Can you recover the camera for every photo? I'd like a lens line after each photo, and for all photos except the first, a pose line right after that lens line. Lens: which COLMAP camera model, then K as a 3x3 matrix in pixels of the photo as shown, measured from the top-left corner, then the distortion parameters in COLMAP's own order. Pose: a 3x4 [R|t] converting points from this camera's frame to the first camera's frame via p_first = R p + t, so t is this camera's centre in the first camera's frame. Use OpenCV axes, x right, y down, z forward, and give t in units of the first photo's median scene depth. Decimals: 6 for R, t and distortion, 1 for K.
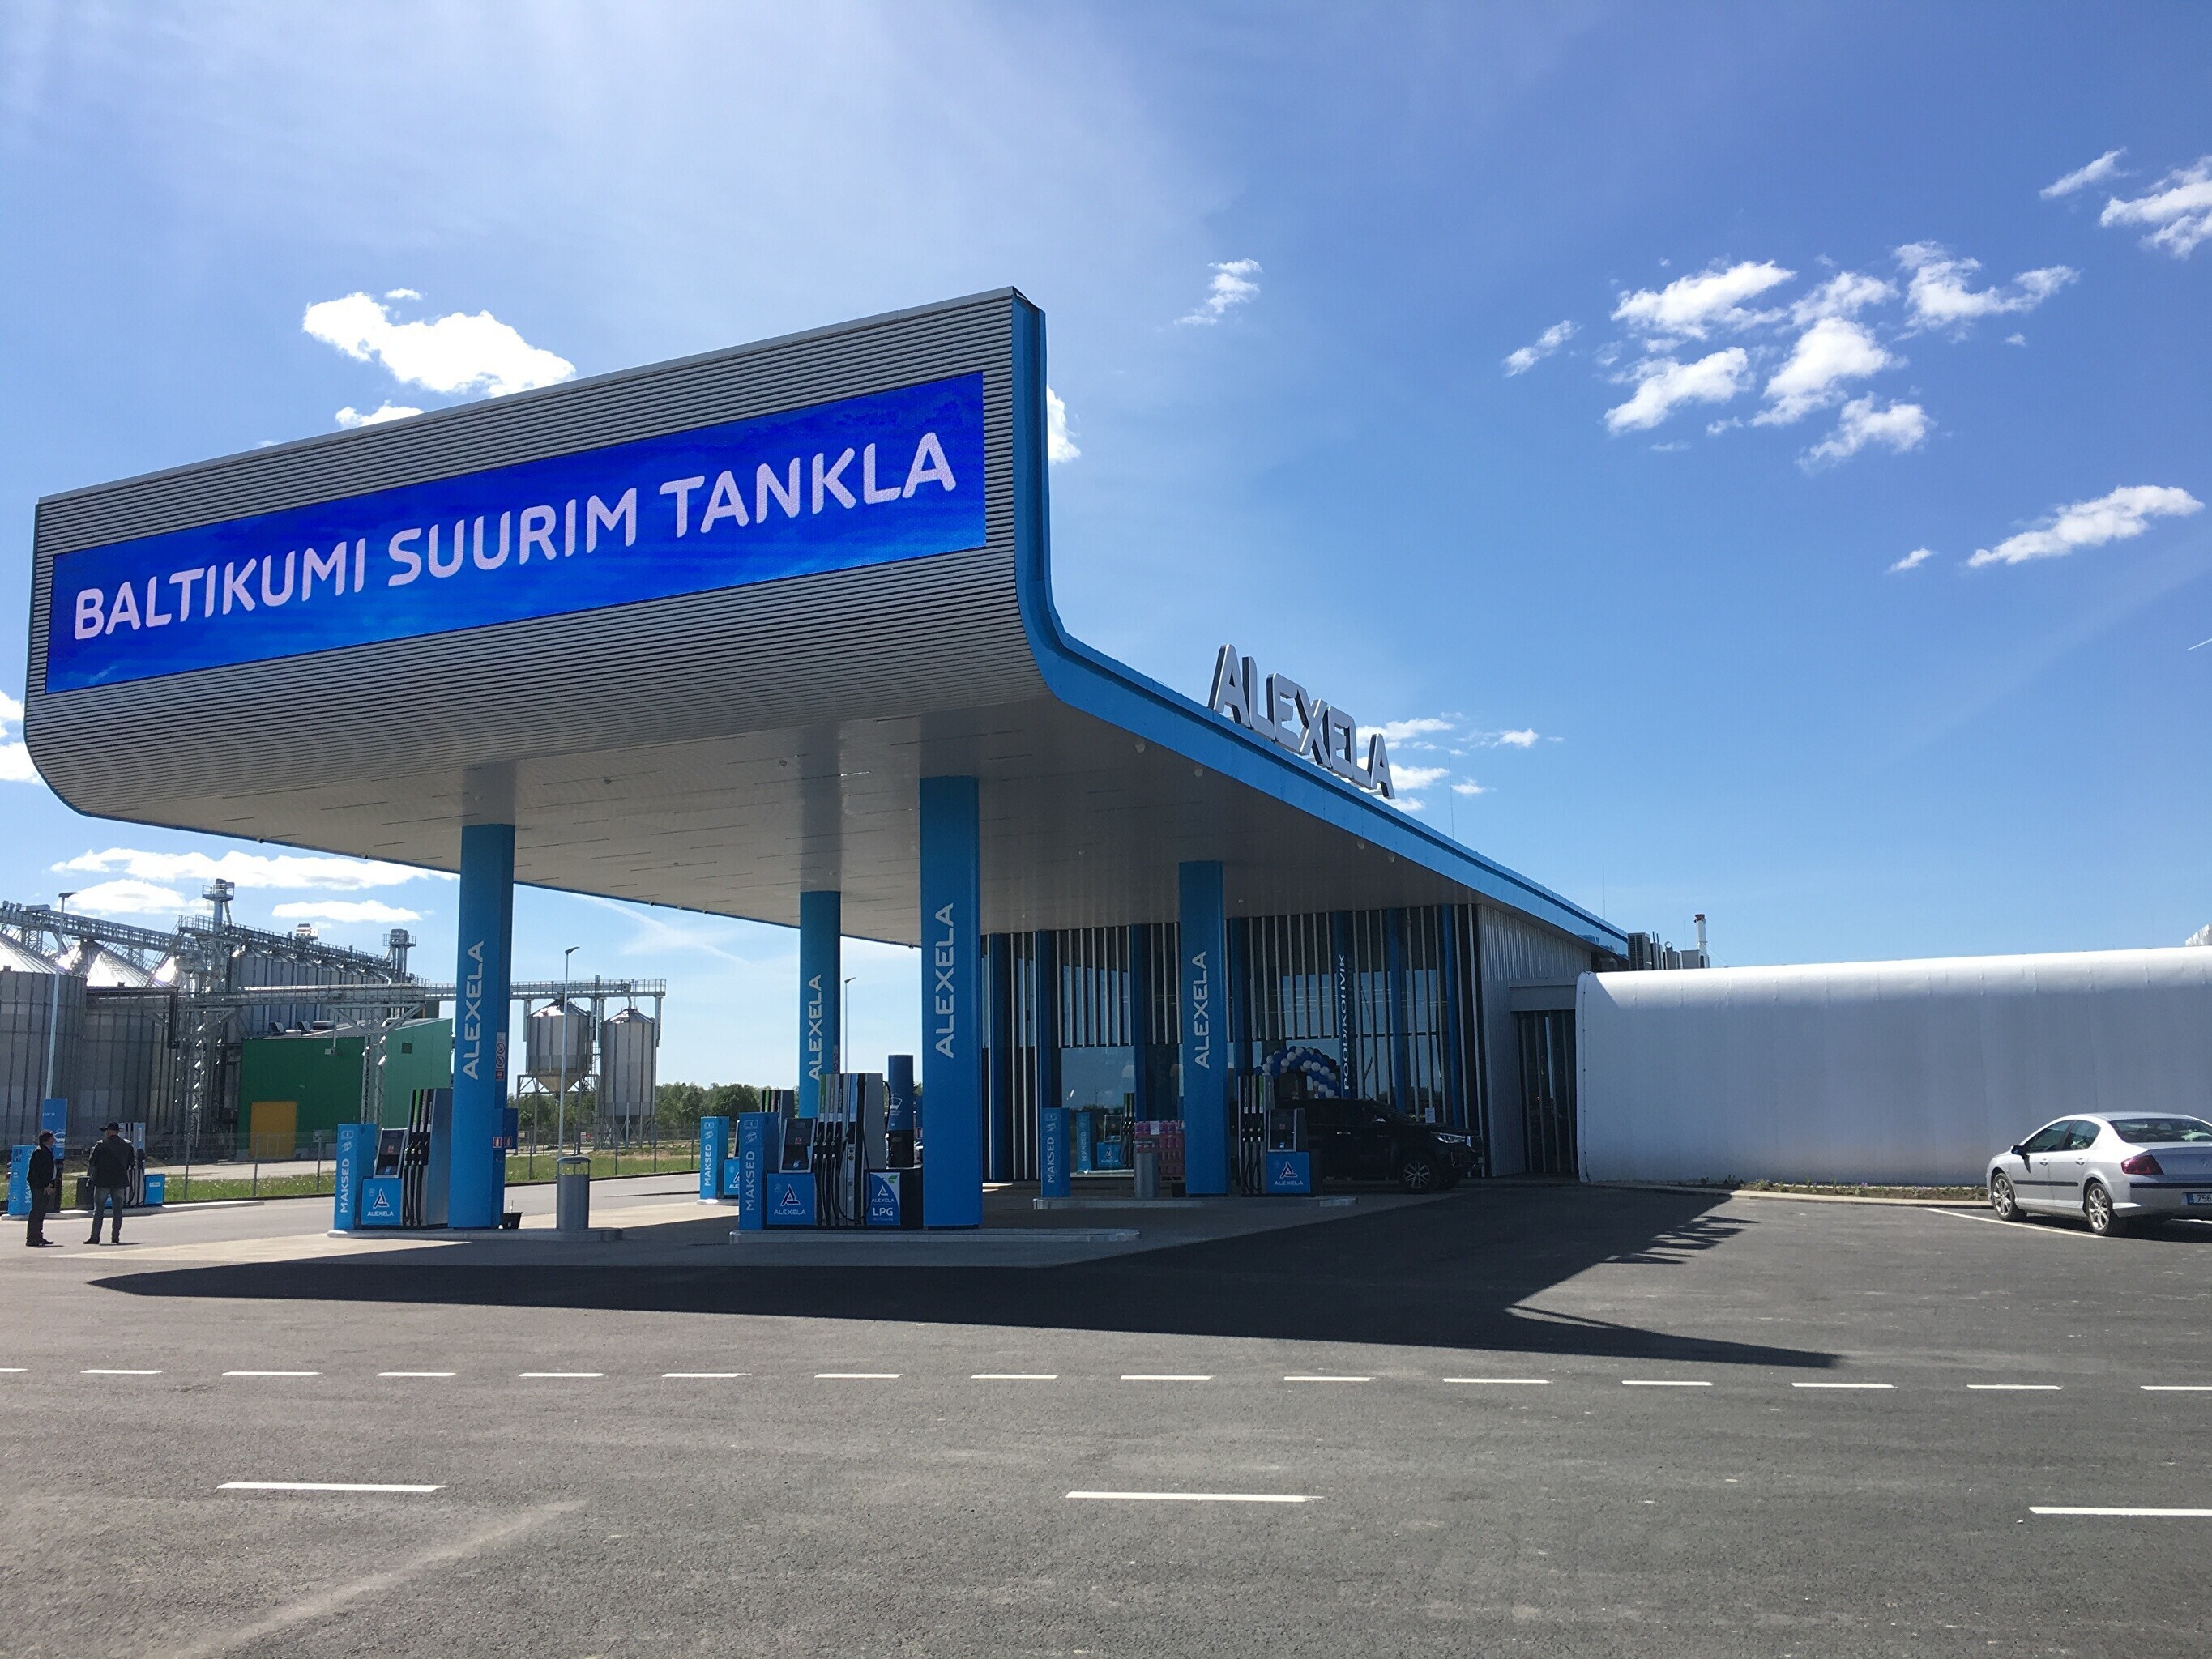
lens RADIAL K [[1899.4, 0, 1107.6], [0, 1899.4, 838.9], [0, 0, 1]] dist [0.079728, -0.107971]
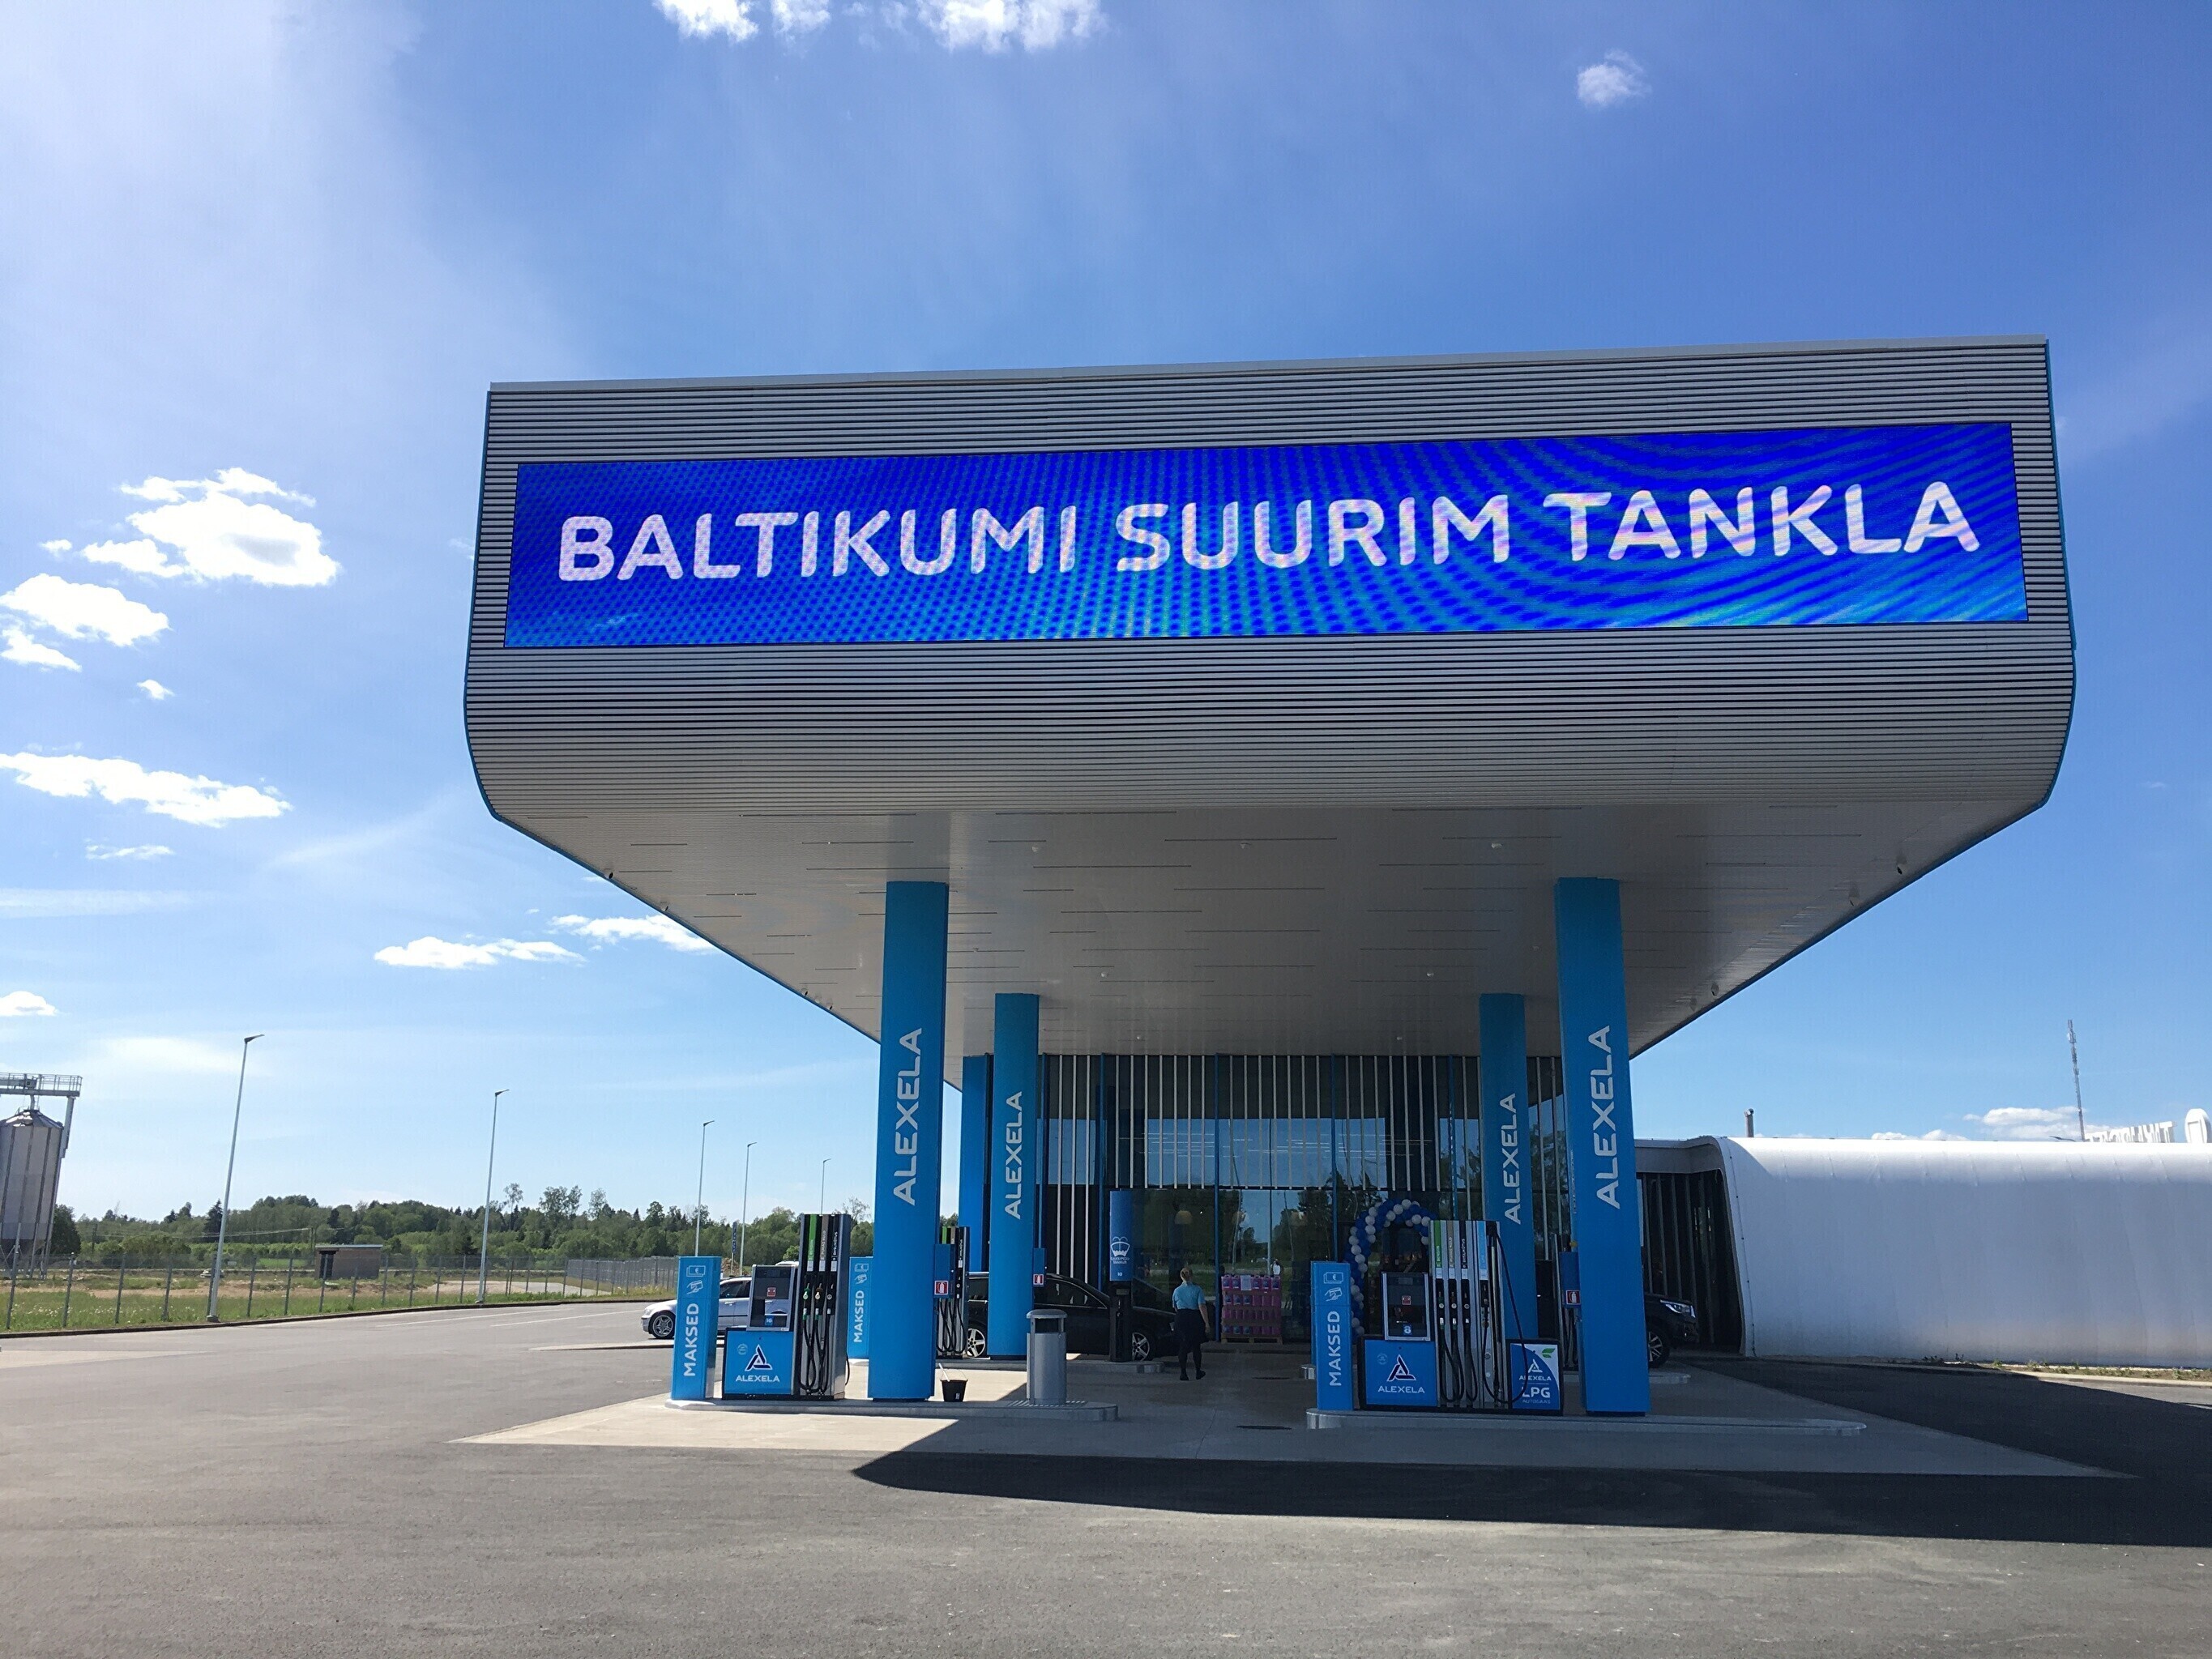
lens RADIAL K [[1899.4, 0, 1107.6], [0, 1899.4, 838.9], [0, 0, 1]] dist [0.079728, -0.107971]
pose [[0.940627, 0.102141, 0.323709, -0.603556], [-0.078308, 0.993226, -0.085850, 0.043324], [-0.330285, 0.055404, 0.942254, 0.266974]]
